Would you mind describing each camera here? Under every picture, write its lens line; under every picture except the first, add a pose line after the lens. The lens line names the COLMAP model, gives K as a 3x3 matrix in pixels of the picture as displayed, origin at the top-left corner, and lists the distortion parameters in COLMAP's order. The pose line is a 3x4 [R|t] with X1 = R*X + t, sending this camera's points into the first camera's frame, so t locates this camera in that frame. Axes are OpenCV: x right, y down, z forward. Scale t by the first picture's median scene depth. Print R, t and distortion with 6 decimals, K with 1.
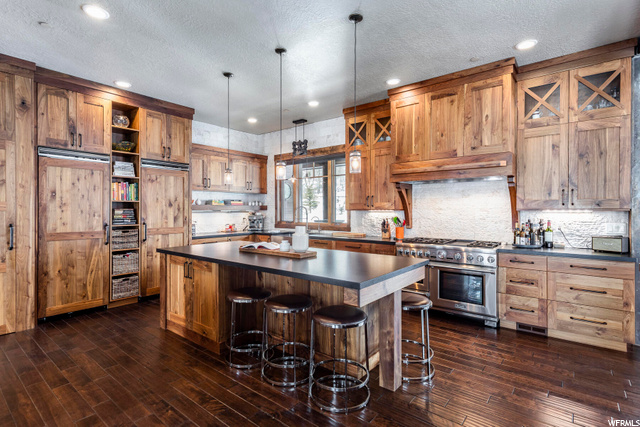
lens RADIAL K [[314.4, 0, 316.5], [0, 314.4, 213.7], [0, 0, 1]] dist [0.010448, 0.002463]
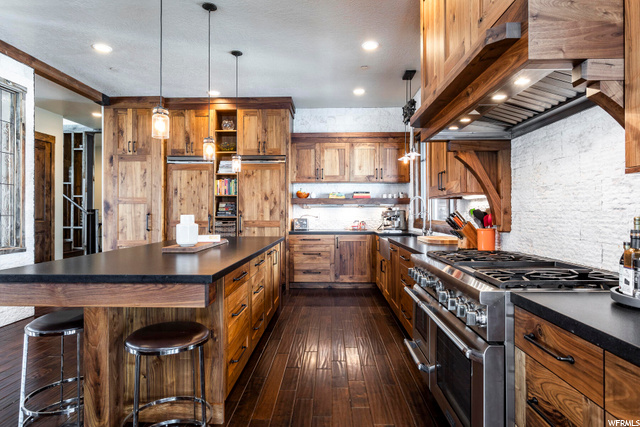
lens RADIAL K [[355.3, 0, 313.8], [0, 355.3, 211.4], [0, 0, 1]] dist [-0.003025, 0.004138]
pose [[0.605772, -0.002690, -0.795634, 0.606039], [-0.009567, 0.999897, -0.010664, 0.028088], [0.795581, 0.014072, 0.605684, 0.496913]]
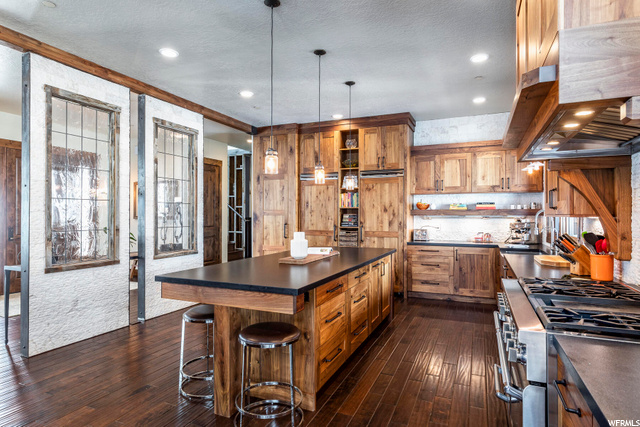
lens RADIAL K [[348.6, 0, 328.7], [0, 348.6, 214.0], [0, 0, 1]] dist [0.006466, 0.005264]
pose [[0.285510, -0.001729, -0.958374, 0.699147], [-0.013795, 0.999887, -0.005913, -0.005878], [0.958277, 0.014909, 0.285454, 0.549175]]
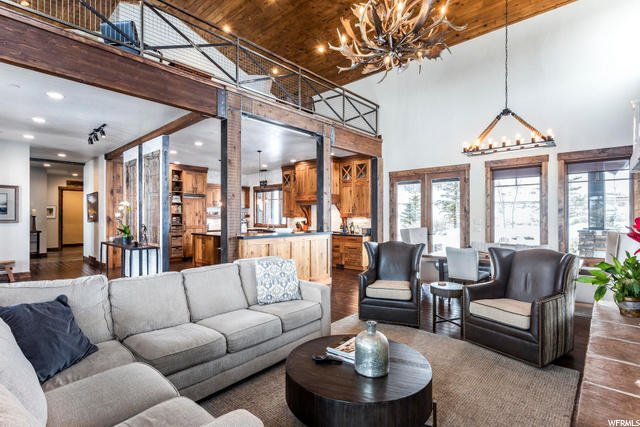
lens RADIAL K [[314.4, 0, 315.9], [0, 314.4, 217.8], [0, 0, 1]] dist [0.010448, 0.002463]
pose [[0.997486, -0.000409, -0.070861, 0.534043], [-0.000057, 0.999978, -0.006576, 0.005375], [0.070863, 0.006564, 0.997464, -1.159201]]
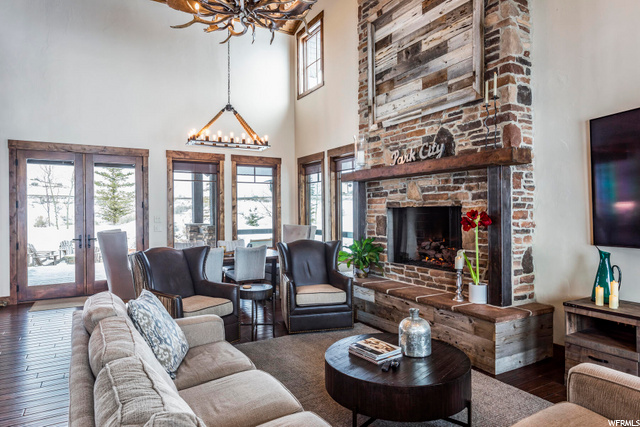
lens RADIAL K [[390.6, 0, 318.3], [0, 390.6, 210.7], [0, 0, 1]] dist [-0.000894, 0.009476]
pose [[0.343981, -0.000283, 0.938976, -0.060190], [0.021182, 0.999748, -0.007458, 0.002969], [-0.938737, 0.022455, 0.343901, -0.757069]]
